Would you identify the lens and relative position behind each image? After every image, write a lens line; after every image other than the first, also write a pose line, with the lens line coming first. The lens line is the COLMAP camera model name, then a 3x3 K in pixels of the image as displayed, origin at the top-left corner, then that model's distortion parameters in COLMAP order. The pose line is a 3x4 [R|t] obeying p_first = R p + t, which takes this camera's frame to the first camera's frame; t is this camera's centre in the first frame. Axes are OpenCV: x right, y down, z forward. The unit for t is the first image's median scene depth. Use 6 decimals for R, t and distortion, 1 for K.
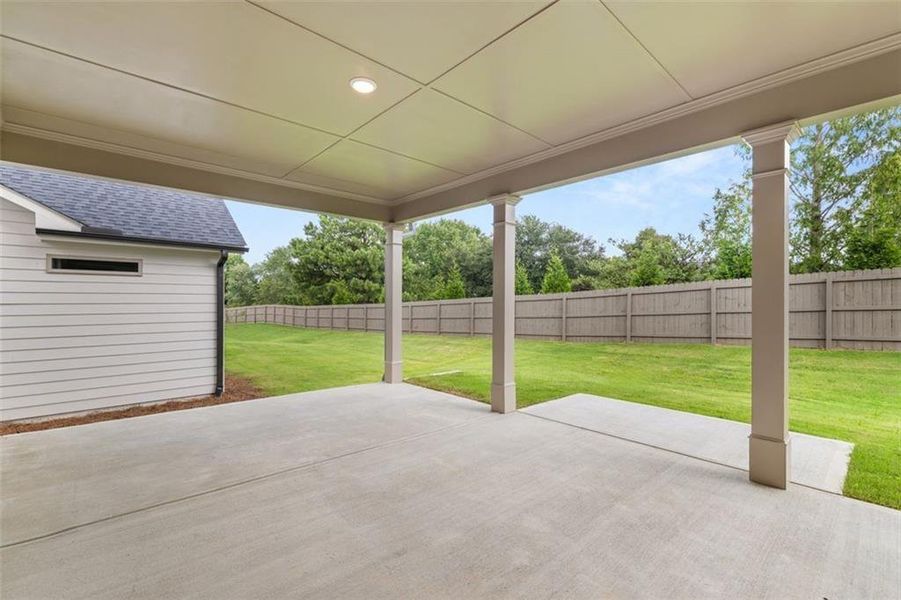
lens RADIAL K [[394.7, 0, 444.0], [0, 394.7, 303.1], [0, 0, 1]] dist [-0.009602, 0.000759]
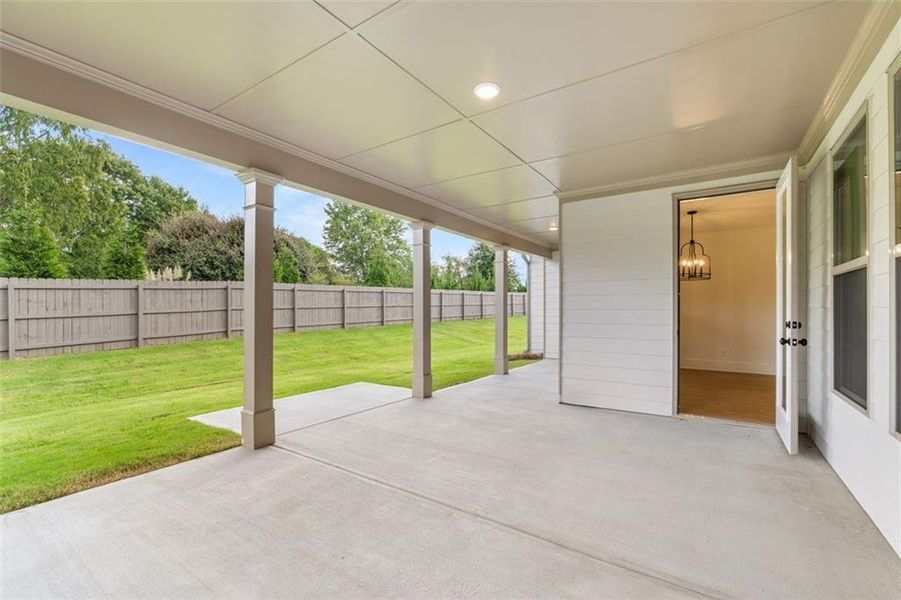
lens RADIAL K [[394.7, 0, 446.4], [0, 394.7, 306.1], [0, 0, 1]] dist [-0.009602, 0.000759]
pose [[-0.239005, 0.002666, 0.971015, -0.806281], [-0.002380, 0.999992, -0.003331, -0.003220], [-0.971015, -0.003107, -0.238996, 0.940110]]
